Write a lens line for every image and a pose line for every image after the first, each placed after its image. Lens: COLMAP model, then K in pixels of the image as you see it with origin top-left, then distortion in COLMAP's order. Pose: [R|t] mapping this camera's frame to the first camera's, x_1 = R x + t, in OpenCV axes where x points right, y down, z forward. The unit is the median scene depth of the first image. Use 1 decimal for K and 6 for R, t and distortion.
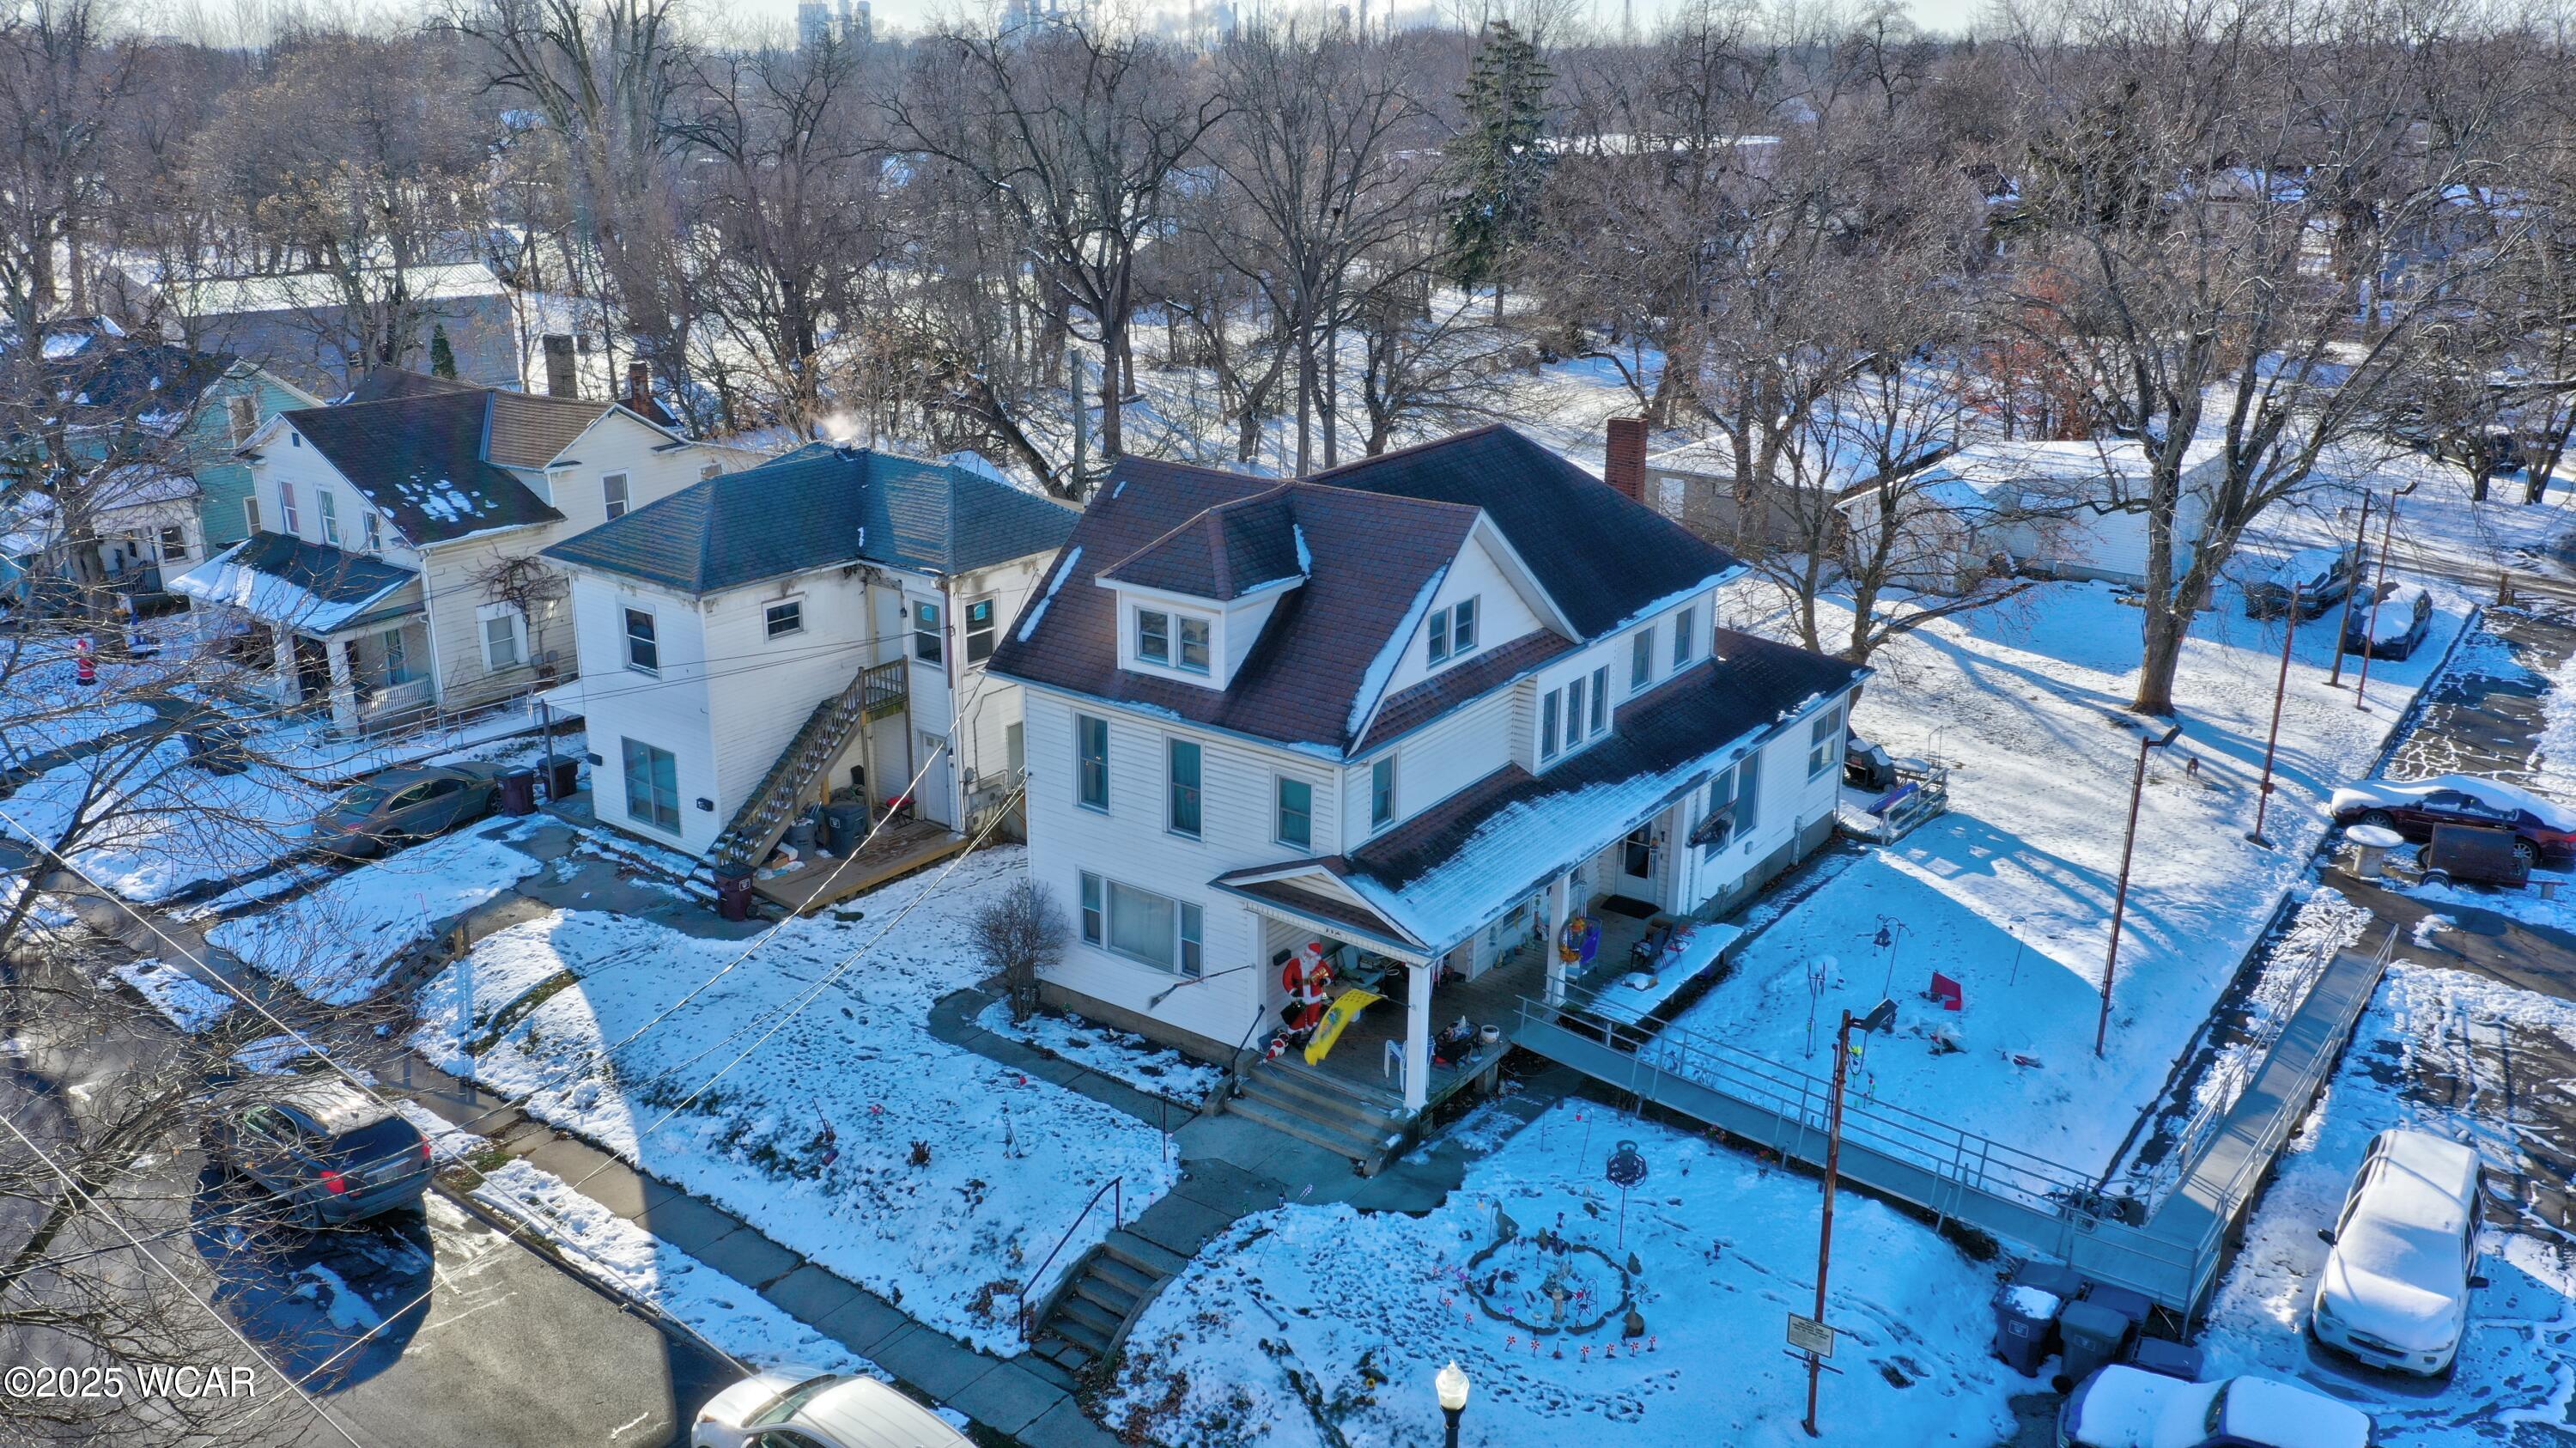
lens RADIAL K [[2021.9, 0, 1288.0], [0, 2021.9, 724.0], [0, 0, 1]] dist [-0.008904, 0.003028]
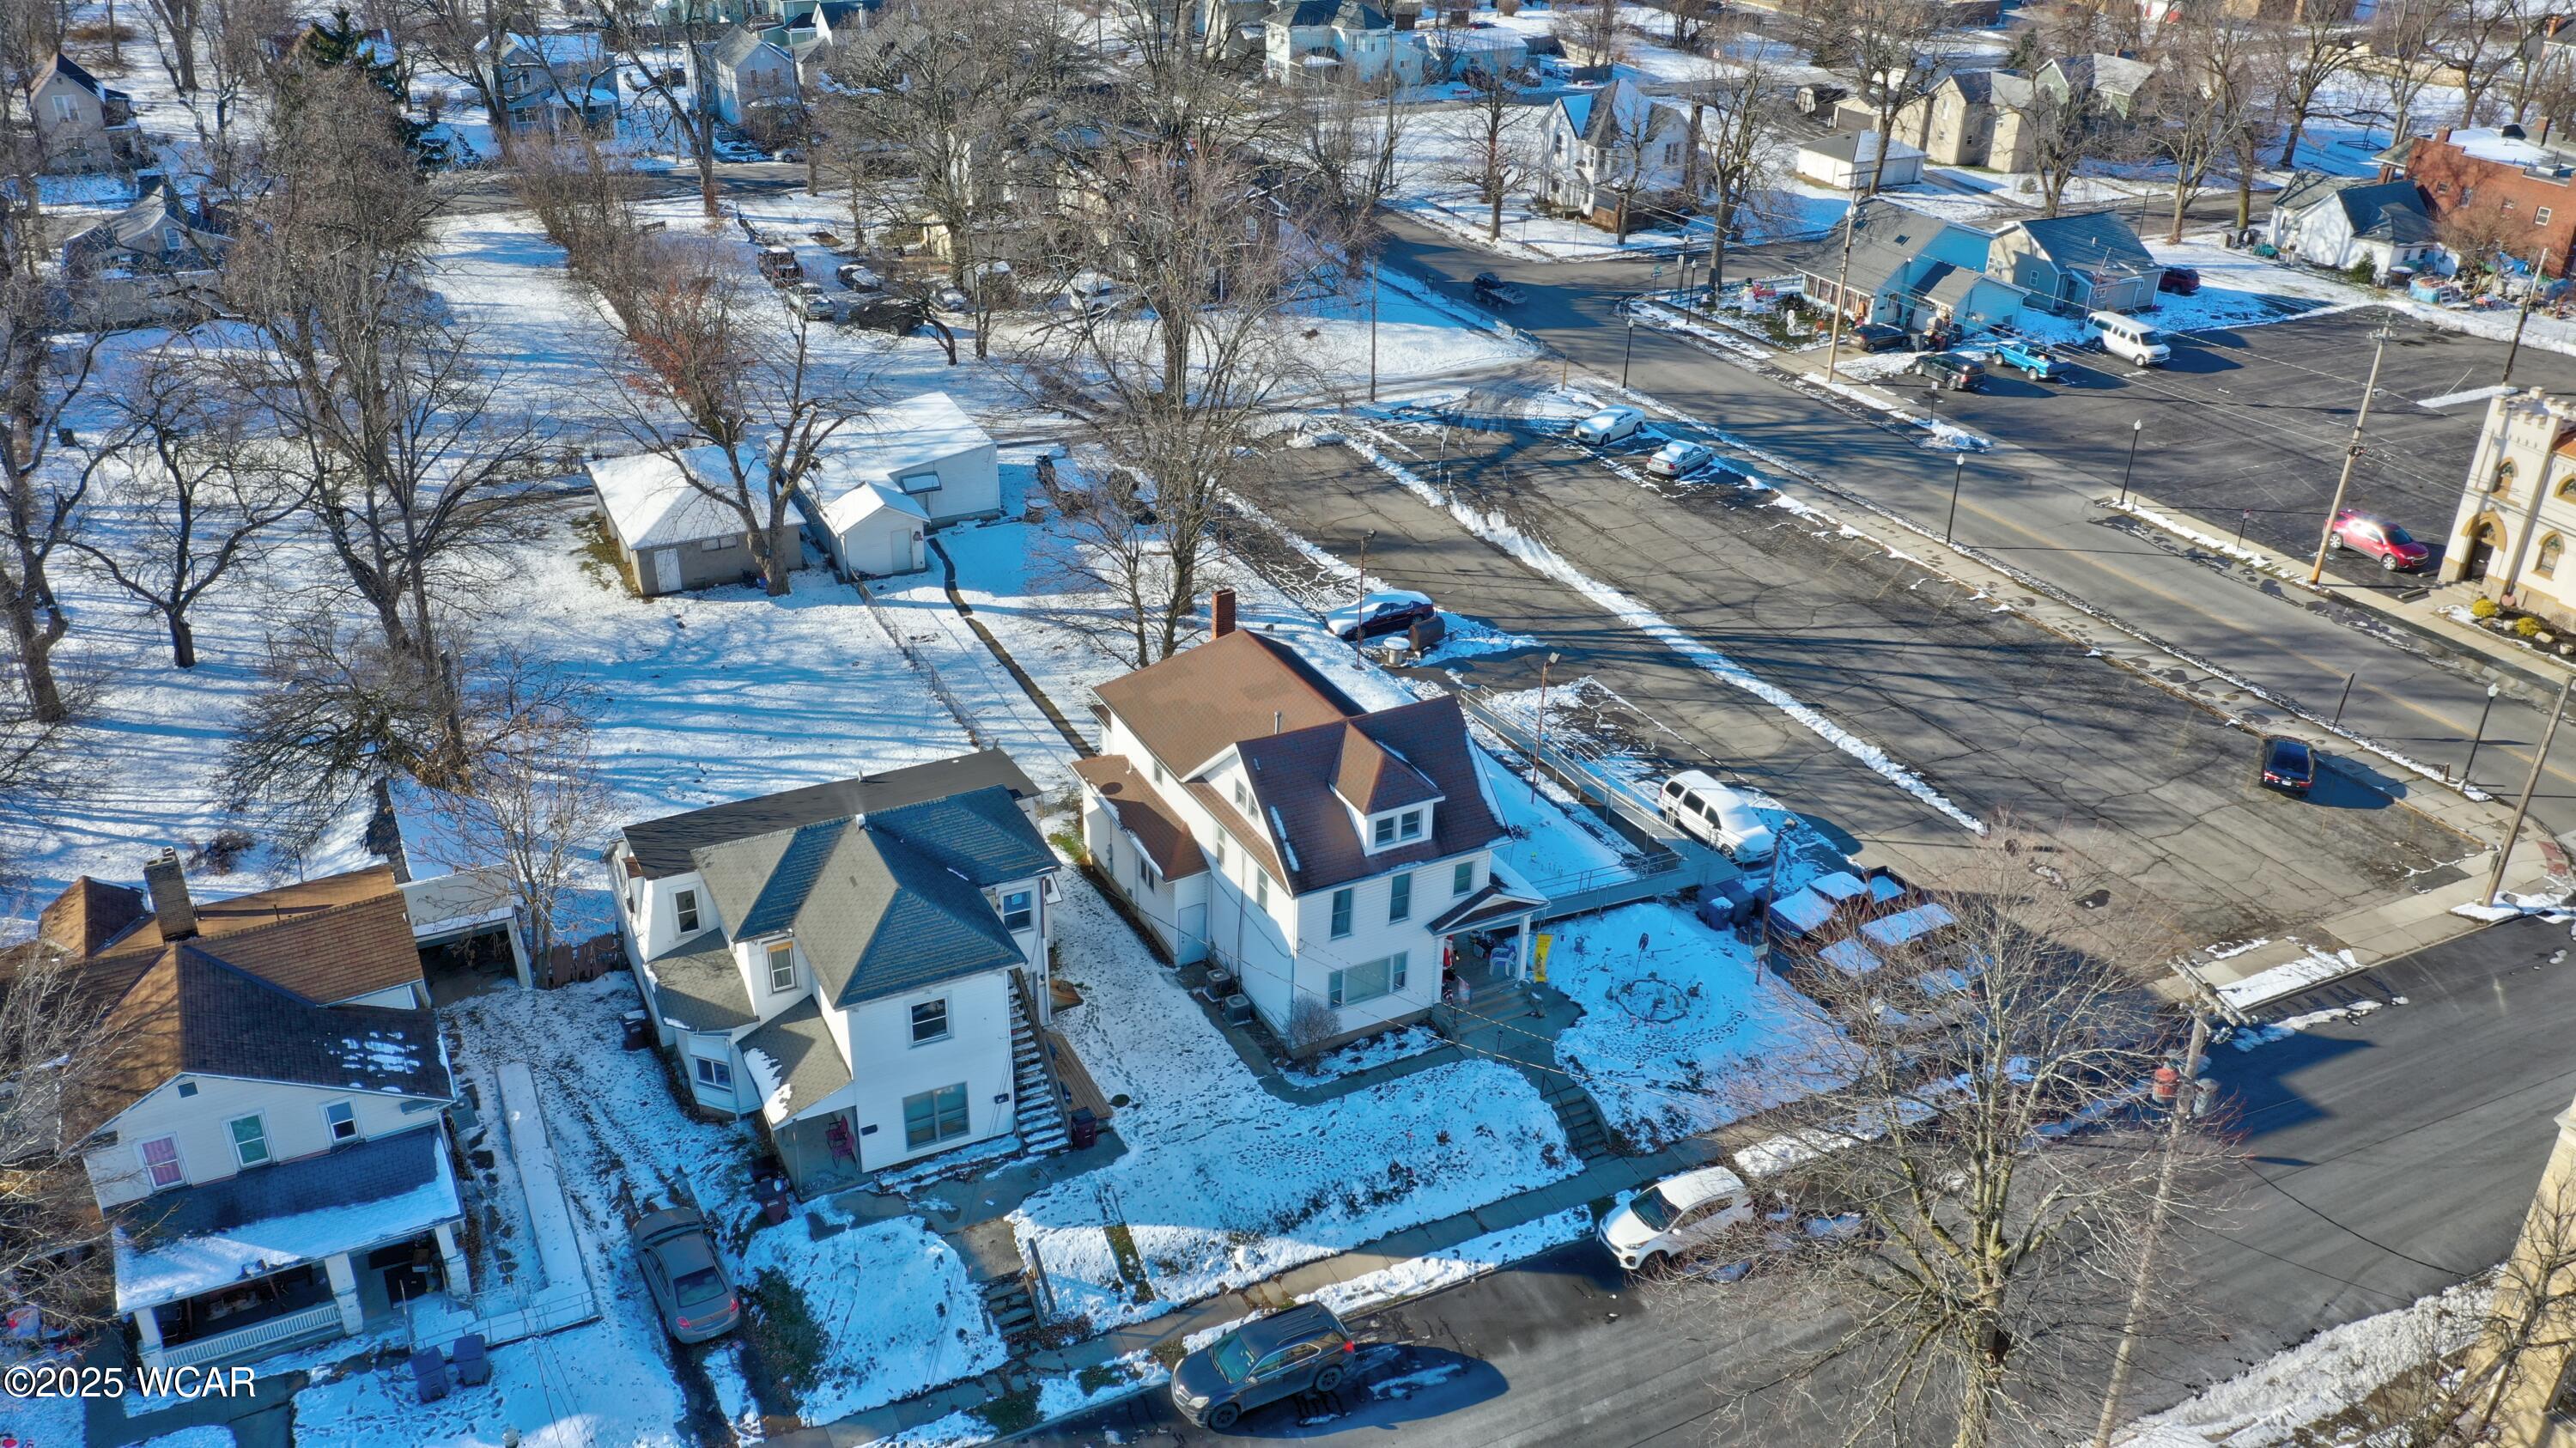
lens RADIAL K [[2033.7, 0, 1281.9], [0, 2033.7, 678.2], [0, 0, 1]] dist [-0.014425, -0.004715]
pose [[0.442965, -0.396051, 0.804317, -1.439915], [0.263453, 0.915029, 0.305474, -0.709665], [-0.856957, 0.076586, 0.509666, 0.137816]]
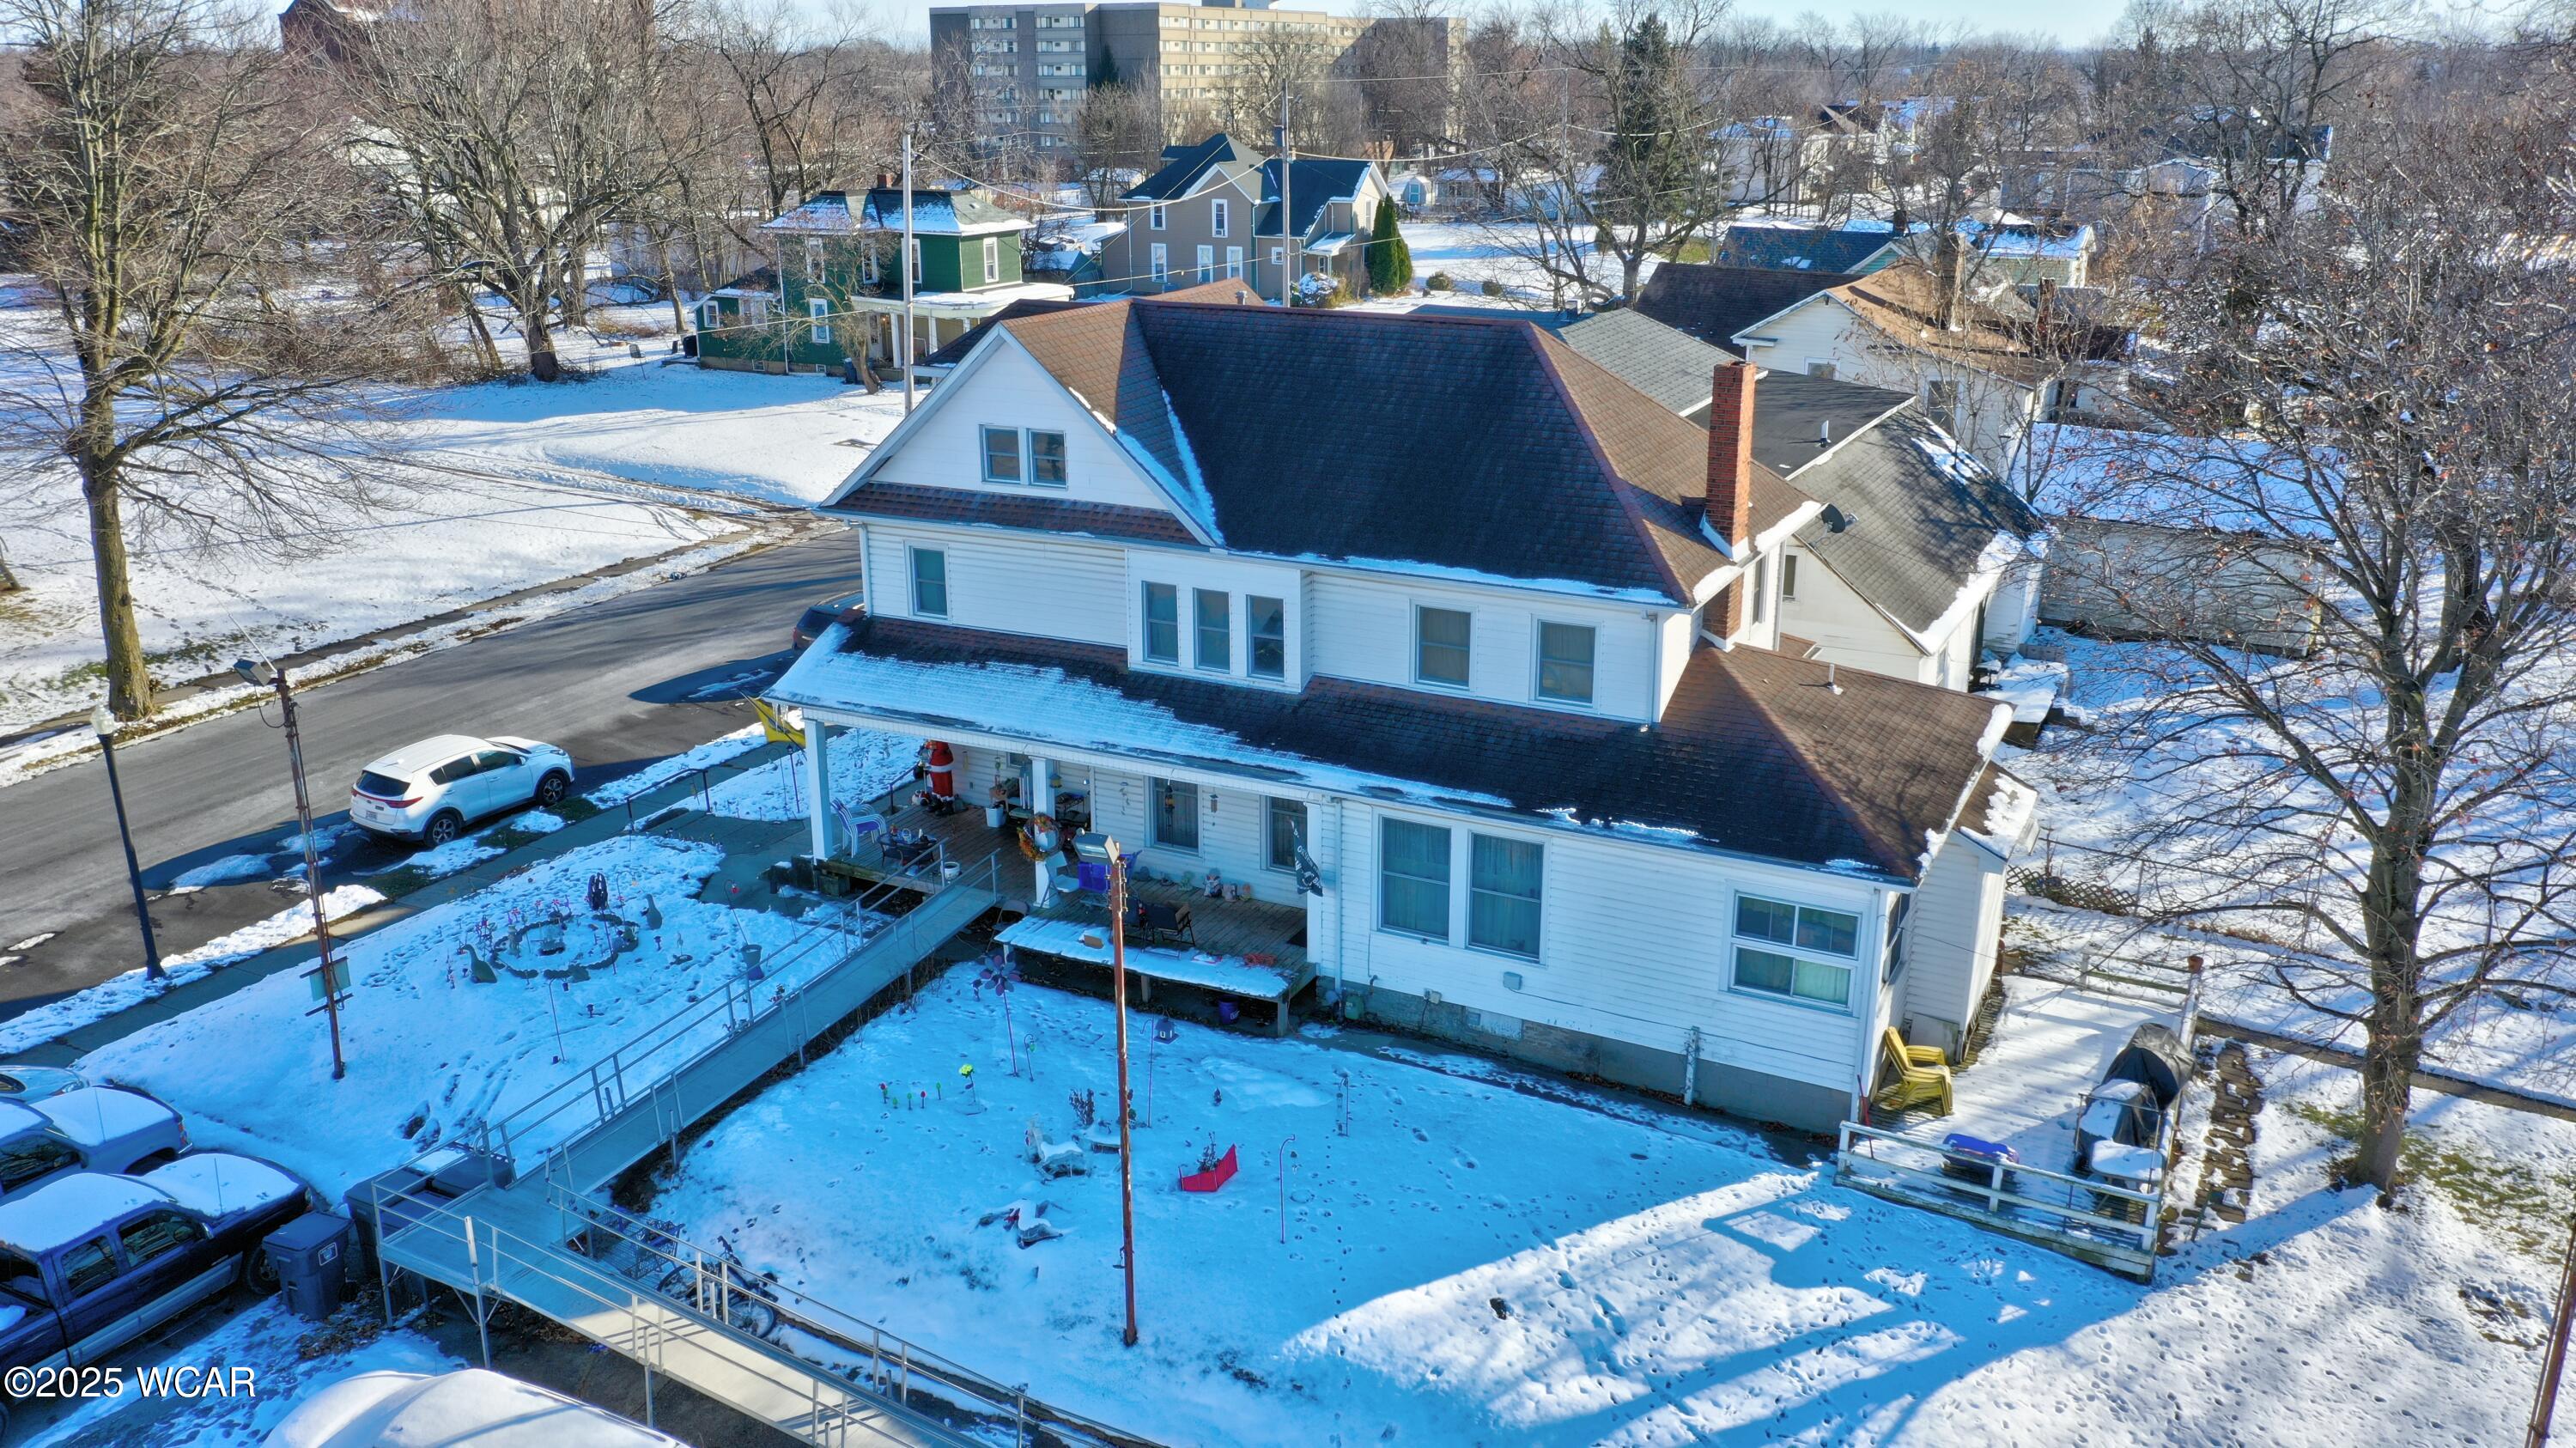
lens RADIAL K [[2061.0, 0, 1283.1], [0, 2061.0, 673.7], [0, 0, 1]] dist [-0.013607, -0.003782]
pose [[0.156519, 0.285135, -0.945621, 1.009521], [-0.308025, 0.923763, 0.227559, -0.202296], [0.938415, 0.255658, 0.232415, 0.882101]]
